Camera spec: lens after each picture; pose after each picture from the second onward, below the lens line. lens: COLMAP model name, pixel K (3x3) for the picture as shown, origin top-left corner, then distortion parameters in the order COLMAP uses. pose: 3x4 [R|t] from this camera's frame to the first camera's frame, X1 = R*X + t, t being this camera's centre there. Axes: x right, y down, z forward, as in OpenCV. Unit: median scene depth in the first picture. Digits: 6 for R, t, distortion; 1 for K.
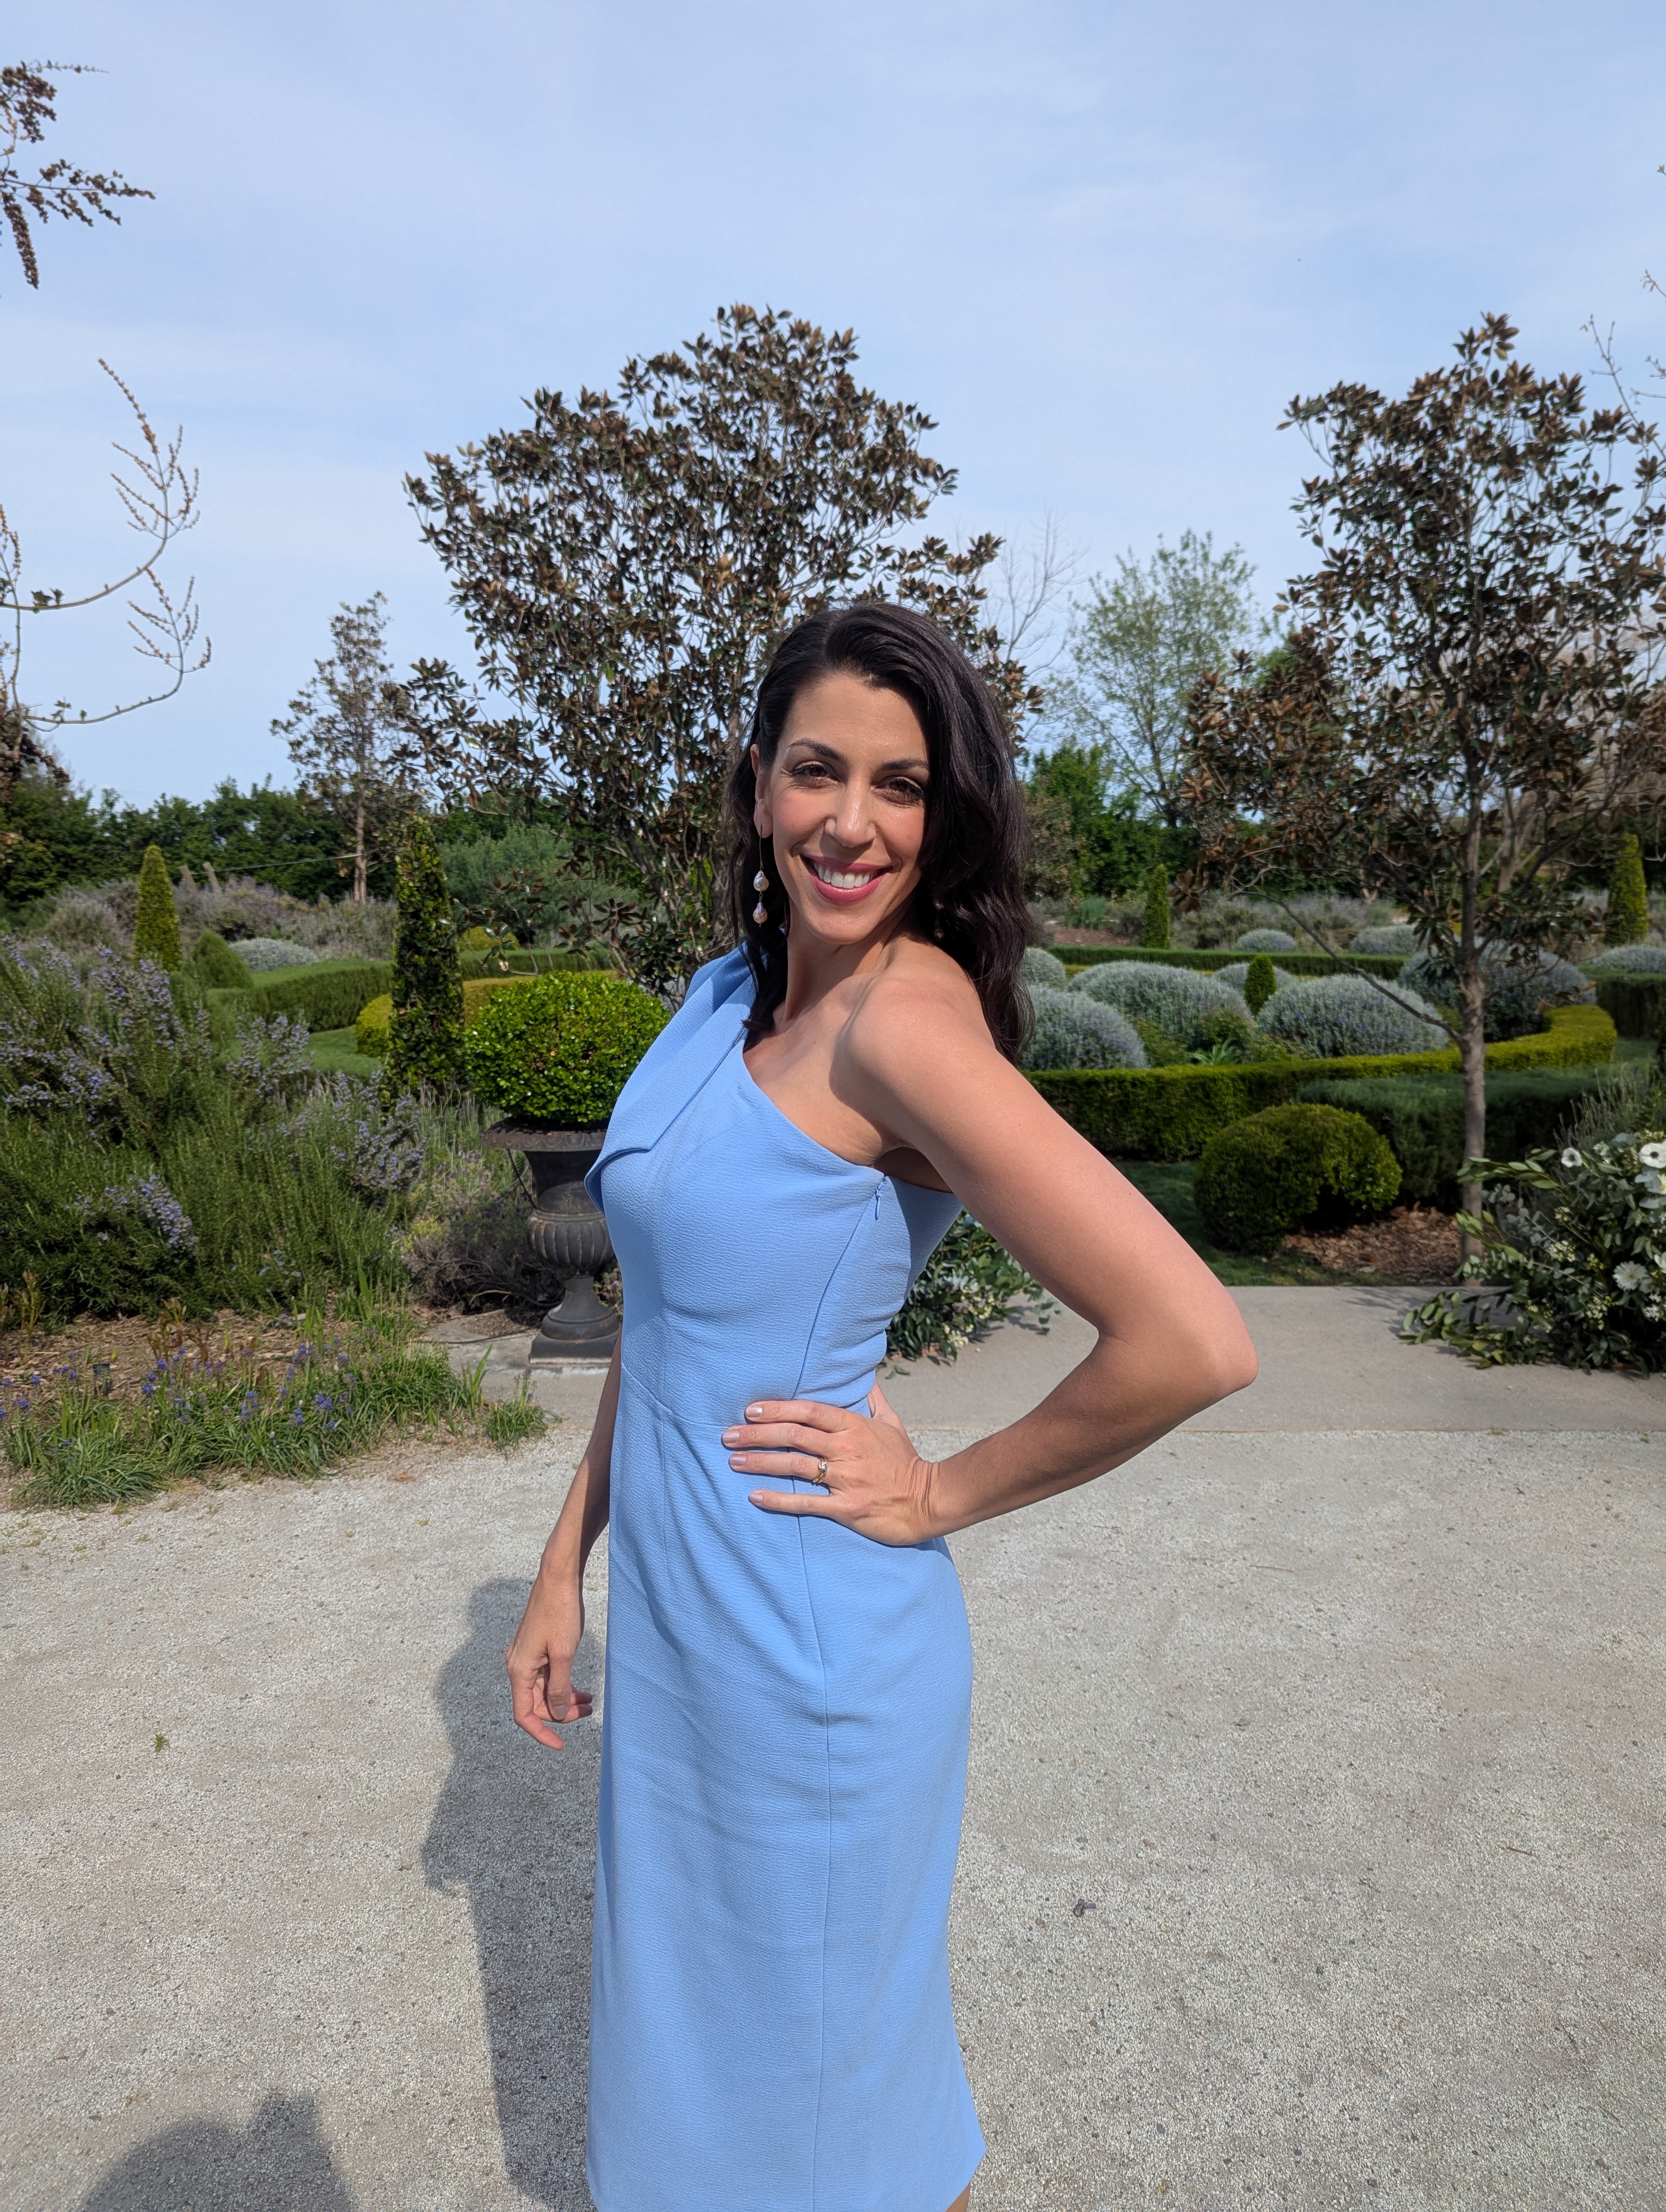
lens RADIAL K [[1576.8, 0, 854.8], [0, 1576.8, 1081.6], [0, 0, 1]] dist [0.051738, -0.050329]
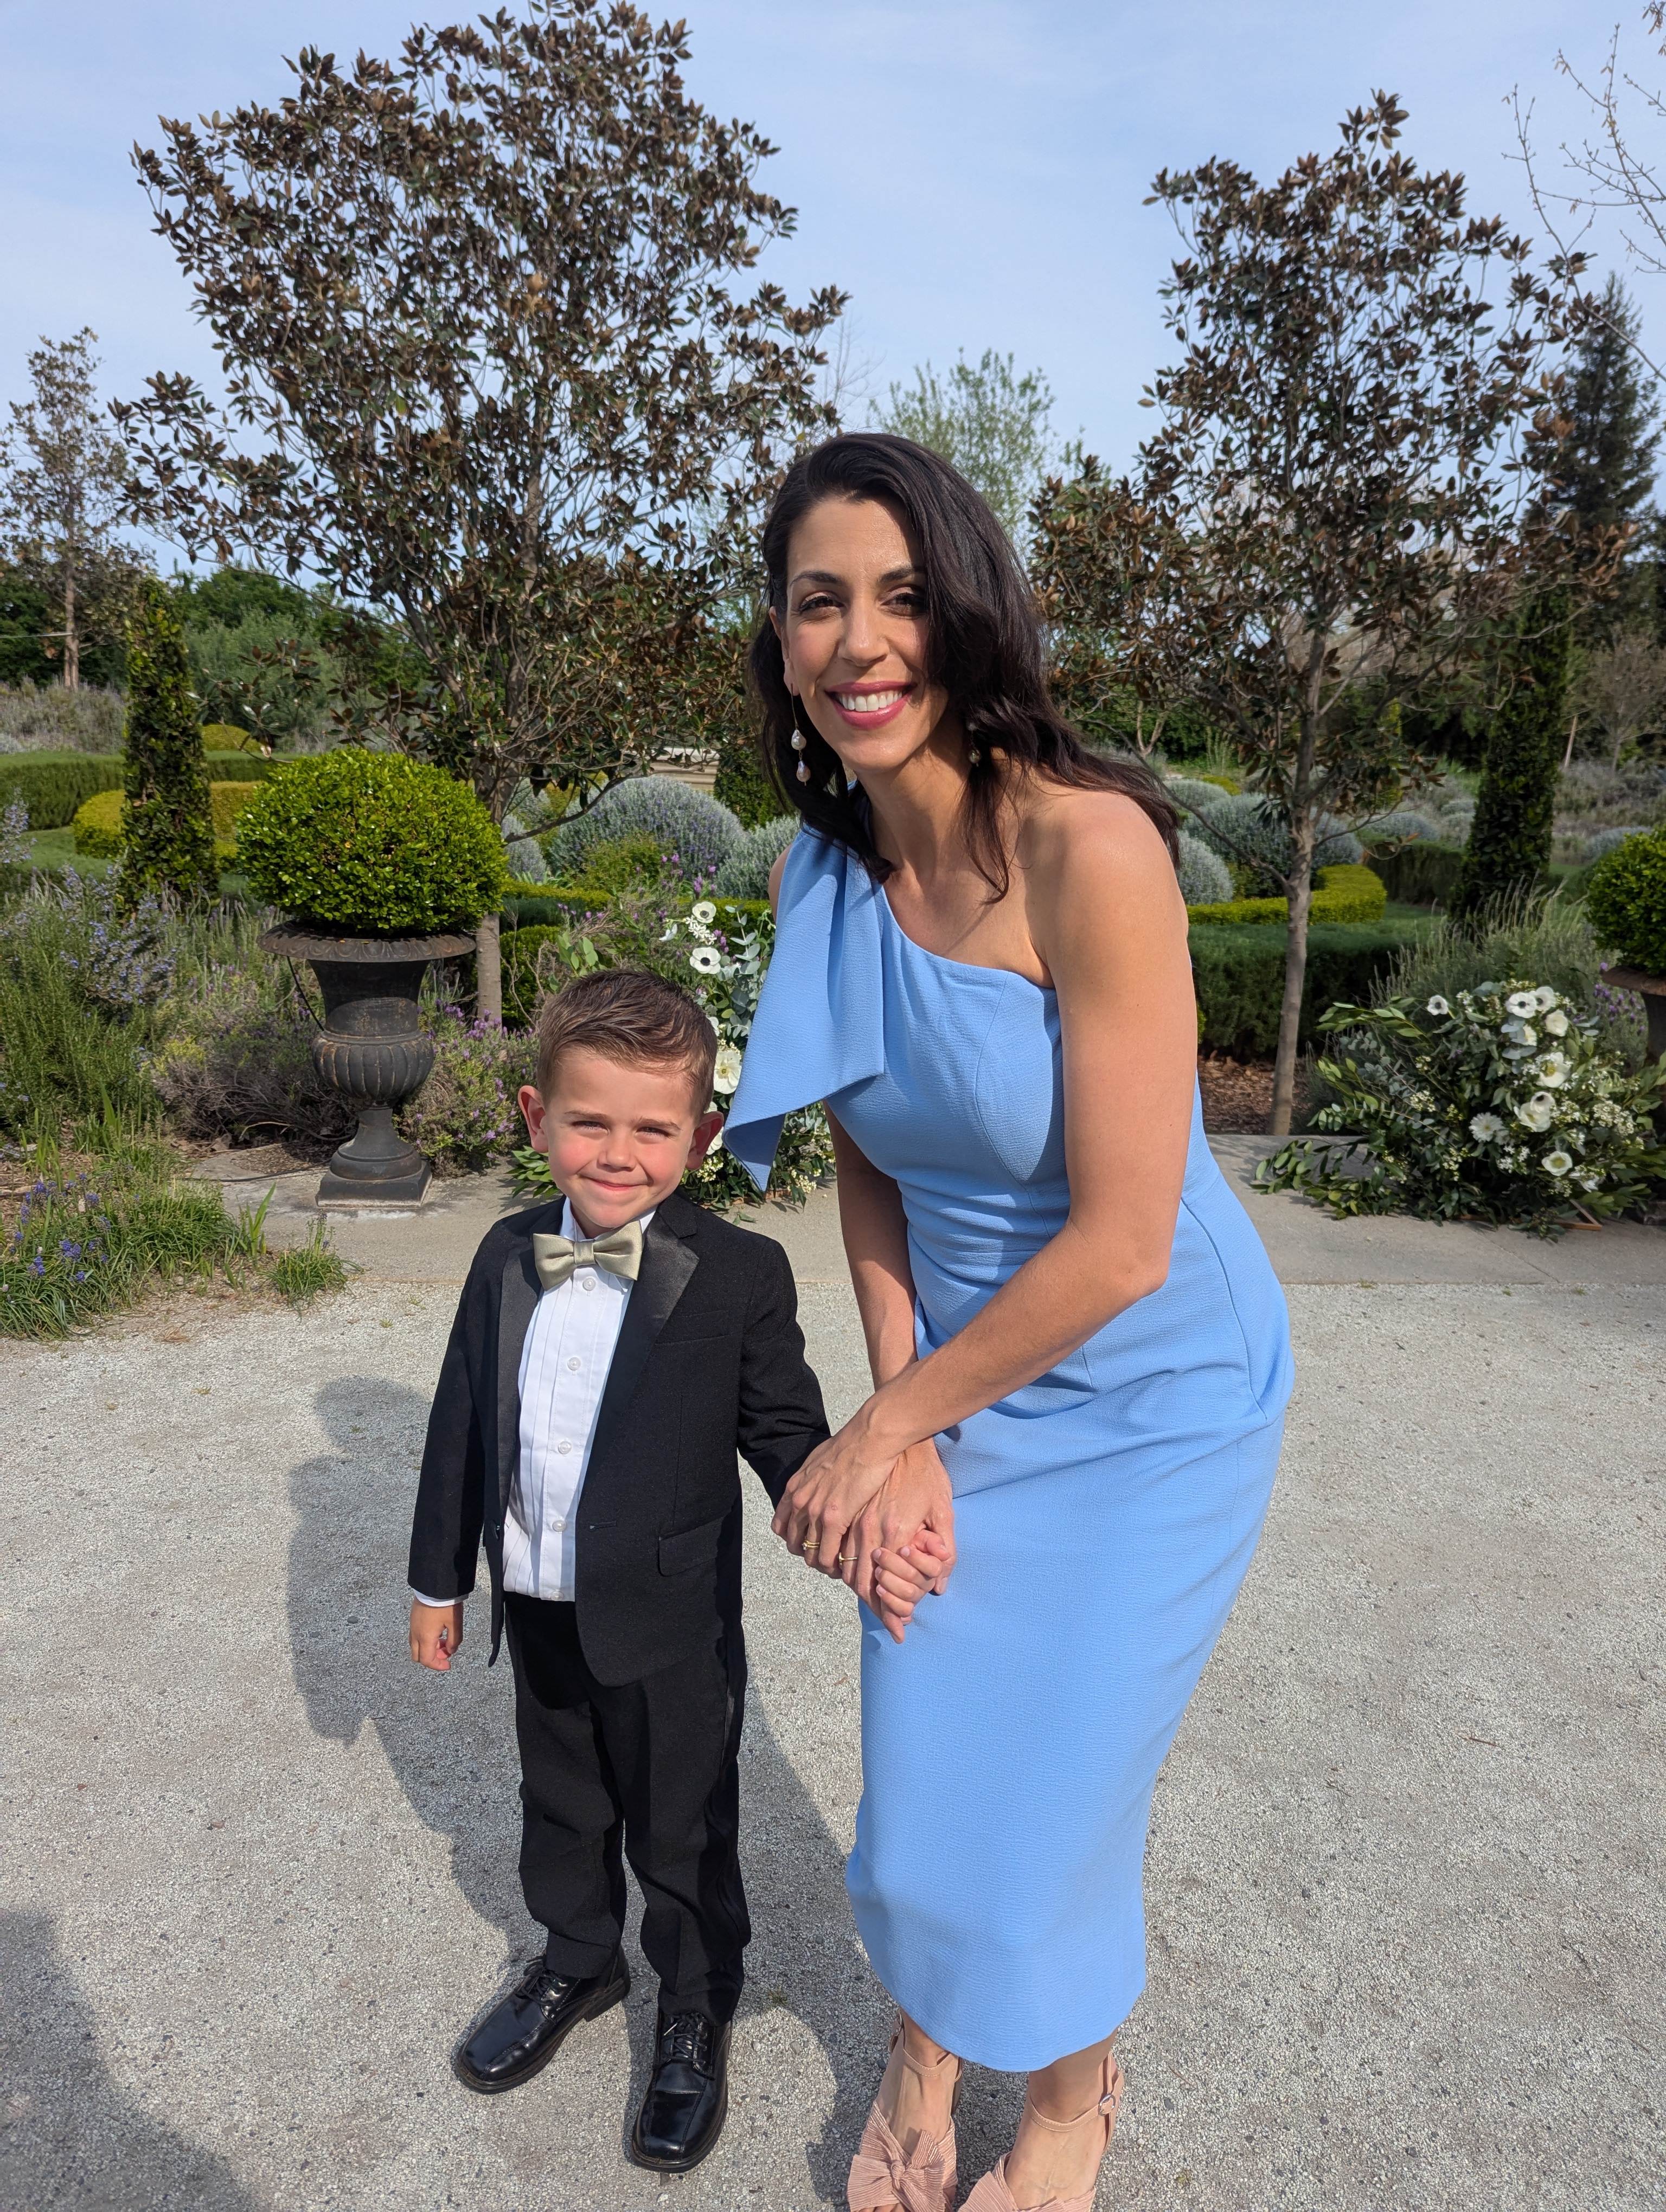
lens RADIAL K [[1576.8, 0, 867.9], [0, 1576.8, 1111.1], [0, 0, 1]] dist [0.051738, -0.050329]
pose [[0.986821, 0.019479, 0.160636, -0.031338], [-0.038415, 0.992549, 0.115632, 0.009046], [-0.157187, -0.120279, 0.980217, 0.067109]]
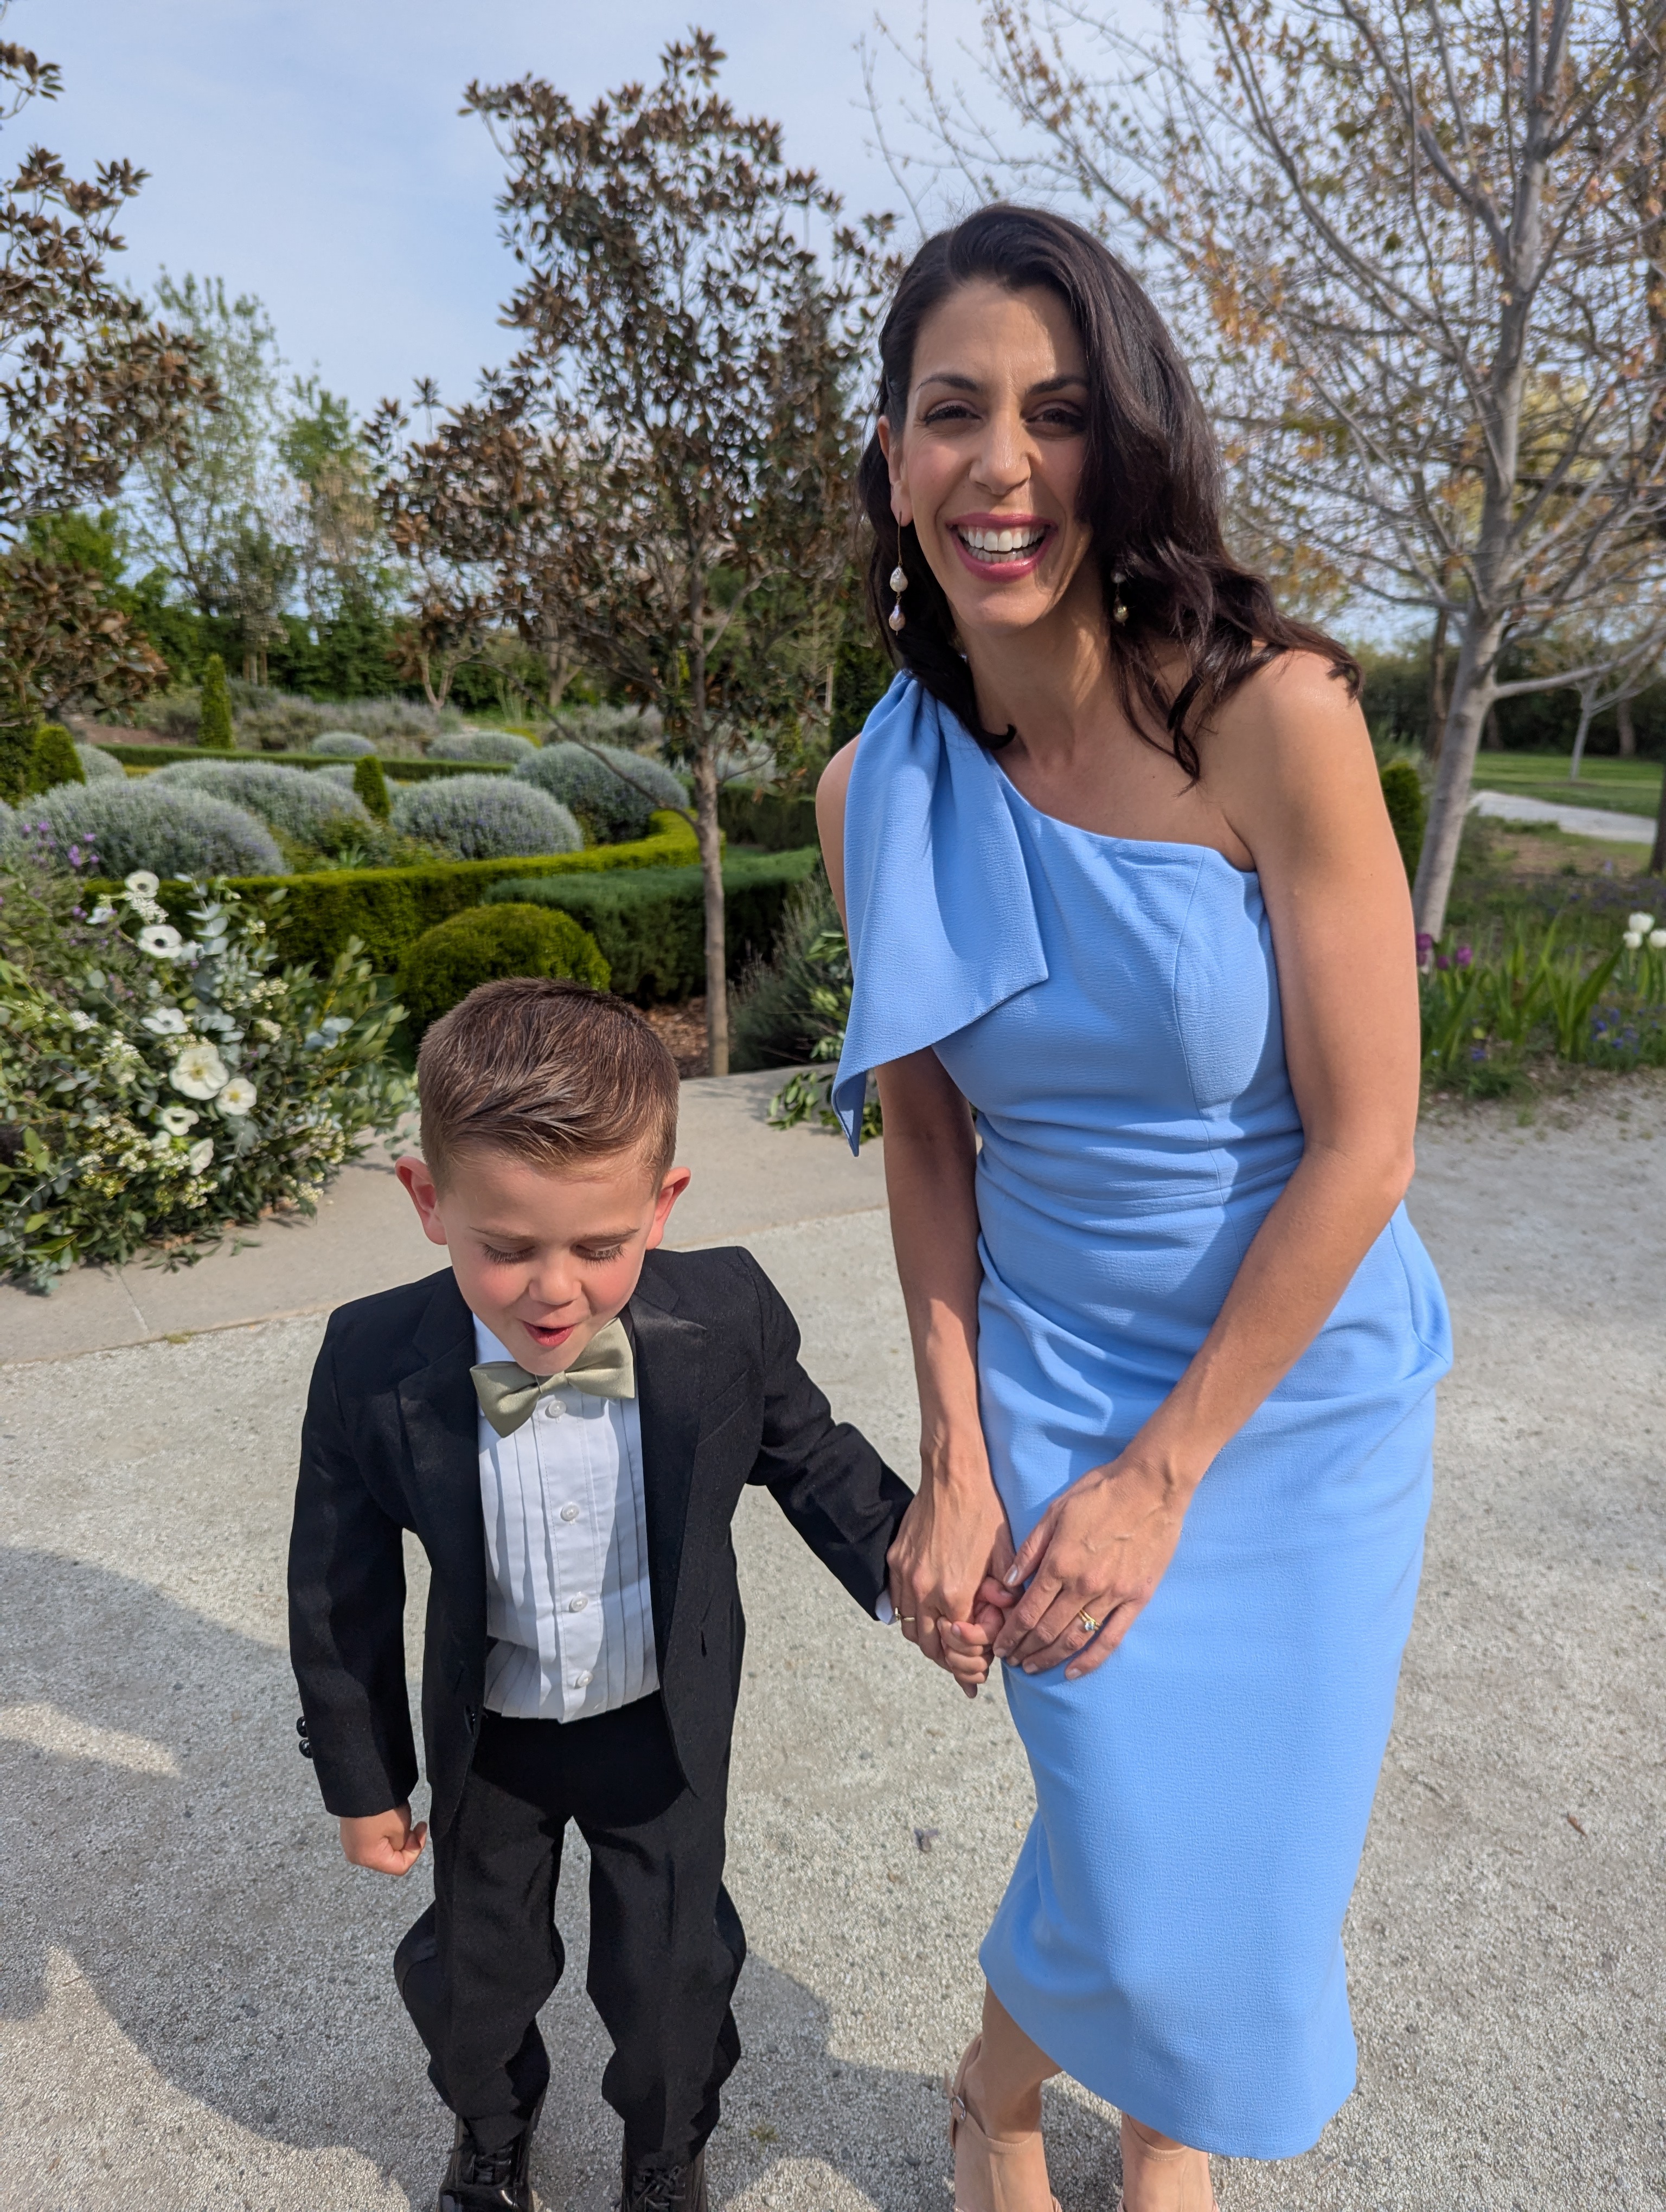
lens RADIAL K [[1576.8, 0, 884.9], [0, 1576.8, 1077.4], [0, 0, 1]] dist [0.051738, -0.050329]
pose [[0.822136, -0.101552, 0.560161, -0.091762], [0.038765, 0.991664, 0.122885, 0.013118], [-0.567970, -0.079313, 0.819219, 0.126278]]
